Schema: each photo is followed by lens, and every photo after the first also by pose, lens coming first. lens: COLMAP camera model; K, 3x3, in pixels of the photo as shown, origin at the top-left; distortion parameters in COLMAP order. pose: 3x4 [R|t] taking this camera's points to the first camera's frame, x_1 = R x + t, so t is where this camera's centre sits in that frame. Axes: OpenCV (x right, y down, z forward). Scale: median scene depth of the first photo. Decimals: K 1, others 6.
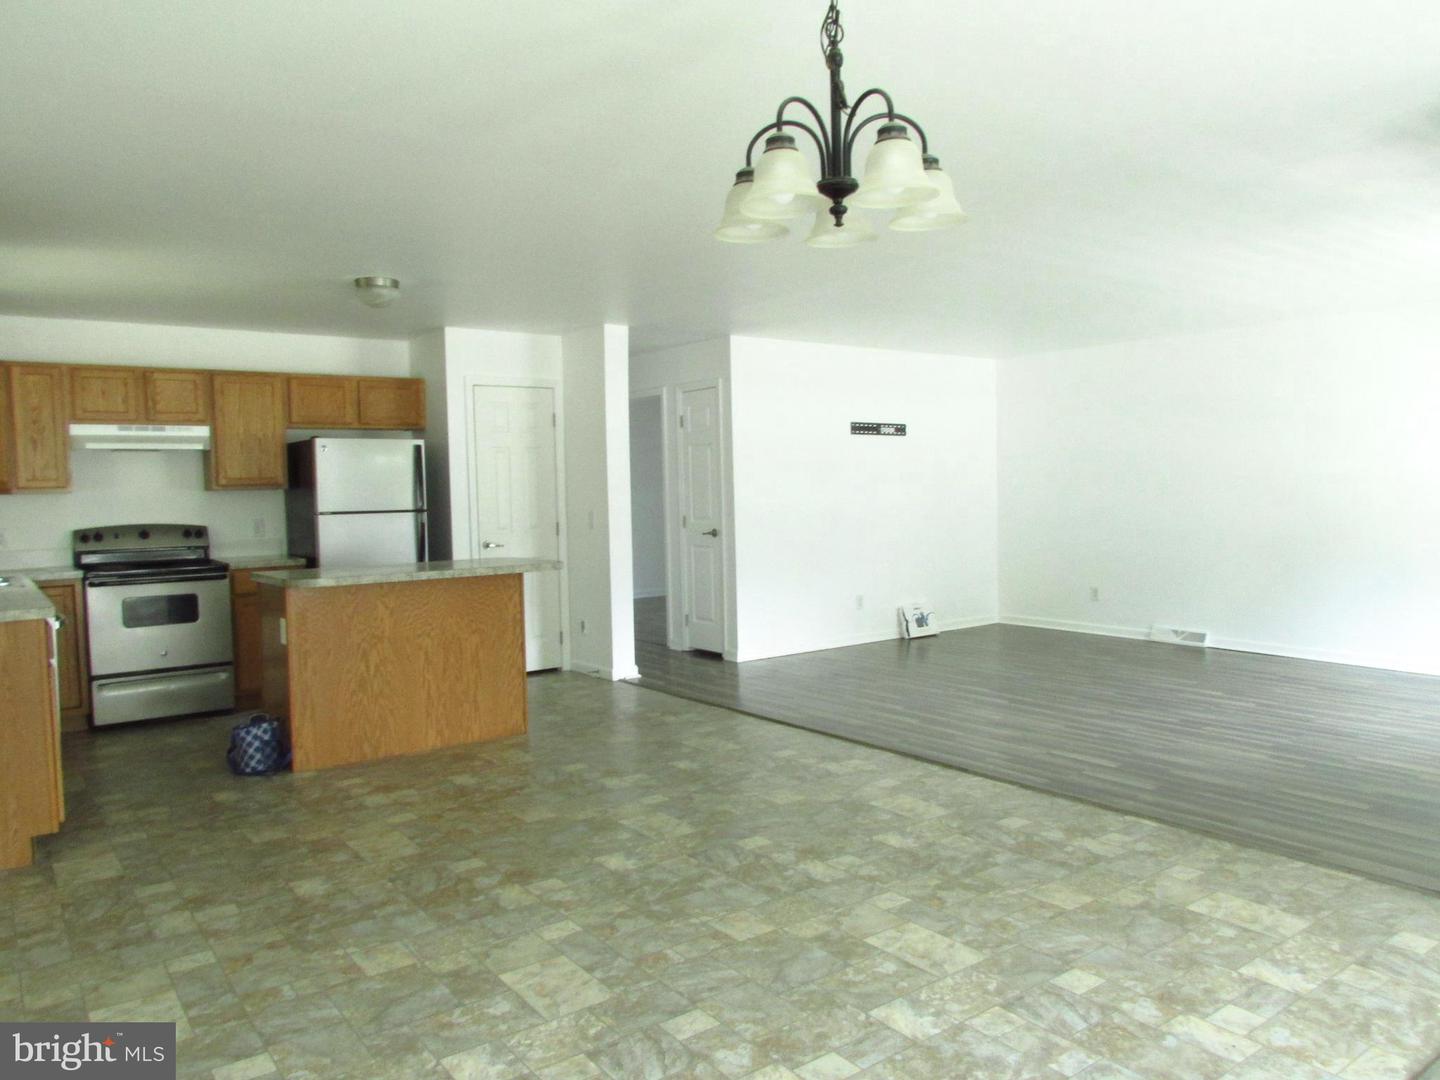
lens RADIAL K [[1037.5, 0, 720.0], [0, 1037.5, 540.0], [0, 0, 1]] dist [-0.034717, -0.001938]
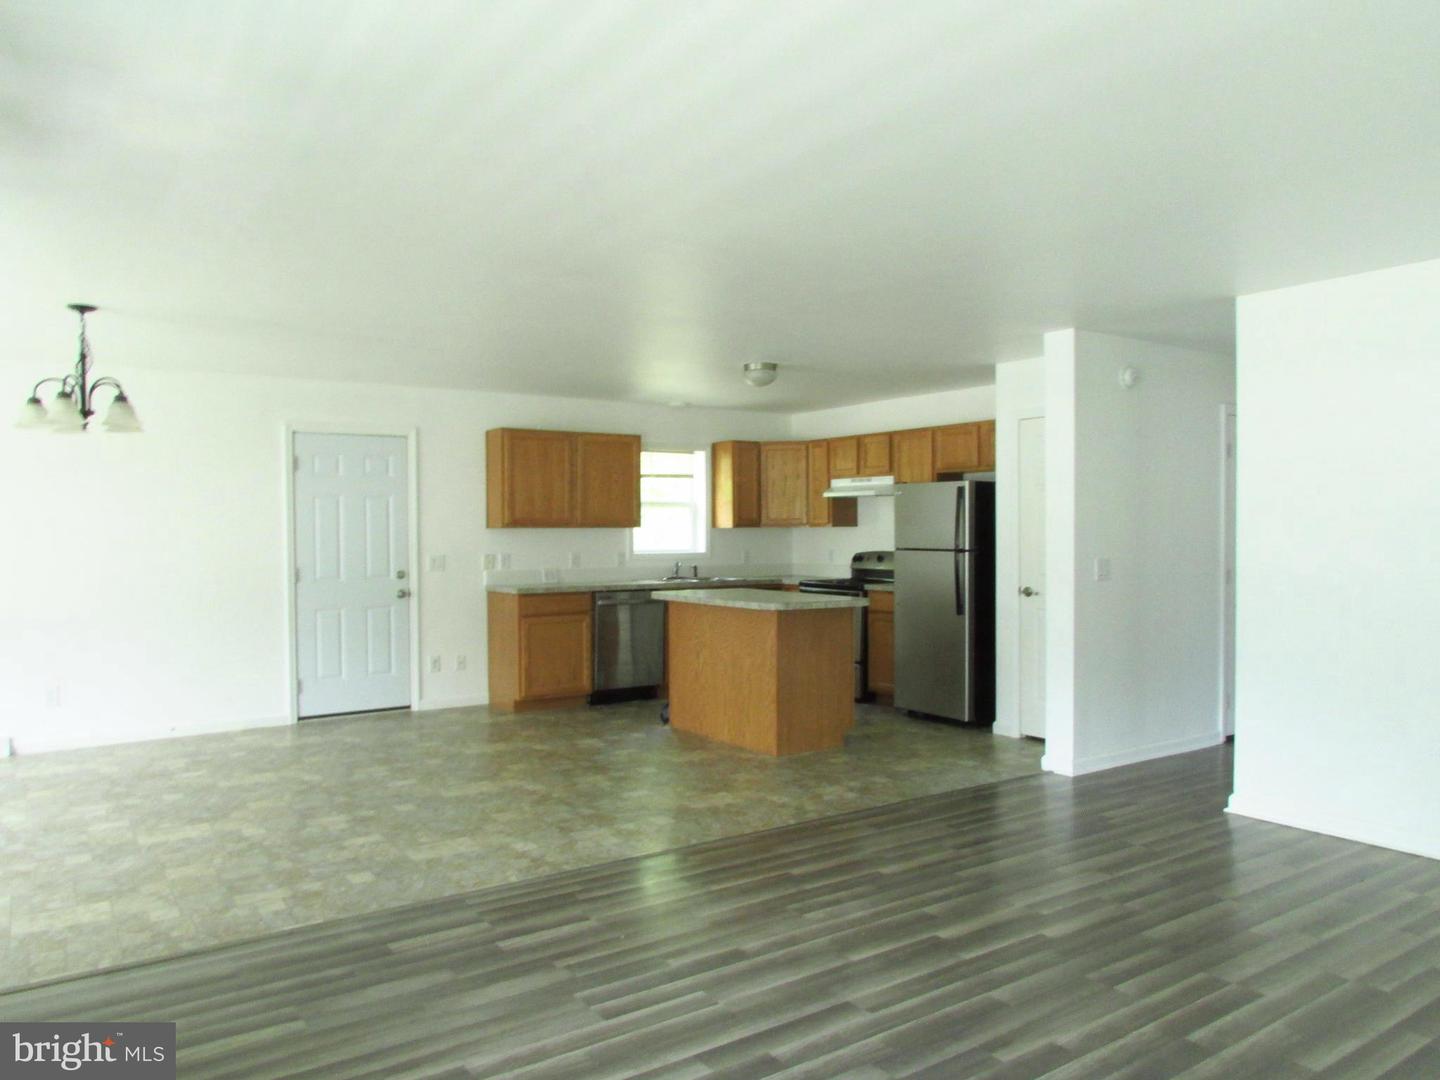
lens RADIAL K [[1041.4, 0, 720.0], [0, 1041.4, 540.0], [0, 0, 1]] dist [-0.012041, -0.004946]
pose [[-0.035422, 0.034098, -0.998791, 0.826759], [-0.046463, 0.998281, 0.035728, -0.071997], [0.998292, 0.047672, -0.033777, 0.883038]]
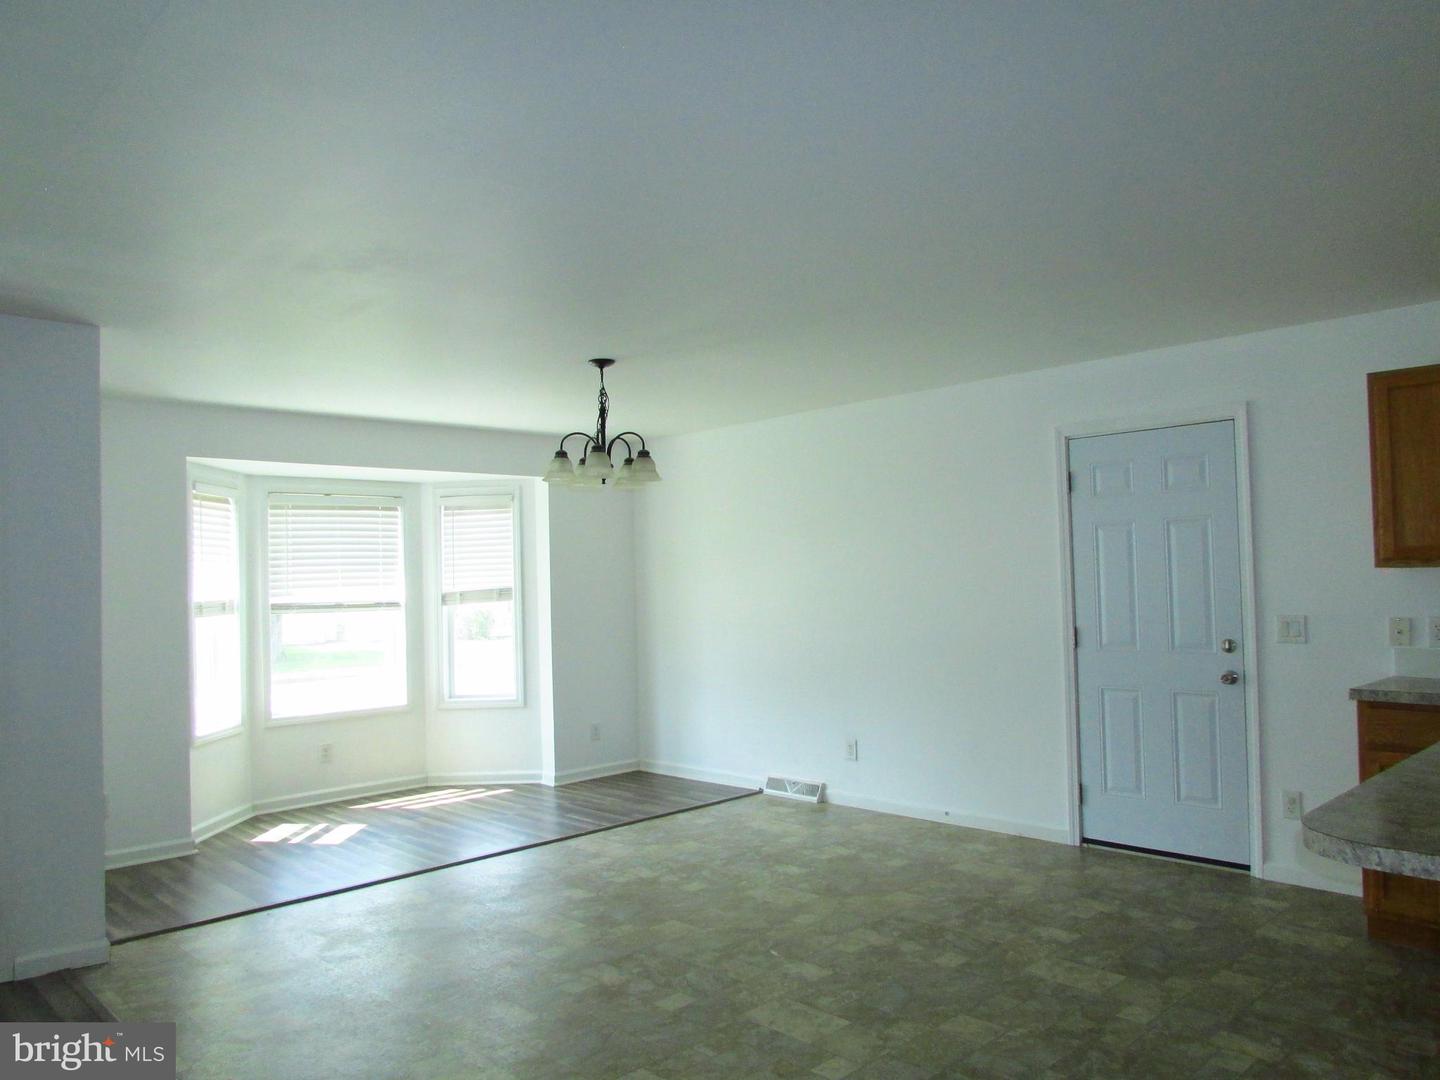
lens RADIAL K [[1029.3, 0, 670.3], [0, 1029.3, 540.5], [0, 0, 1]] dist [-0.046091, -0.000981]
pose [[-0.994862, 0.038403, -0.093669, 0.063295], [0.036852, 0.999154, 0.018239, -0.073668], [0.094290, 0.014693, -0.995436, 1.160649]]
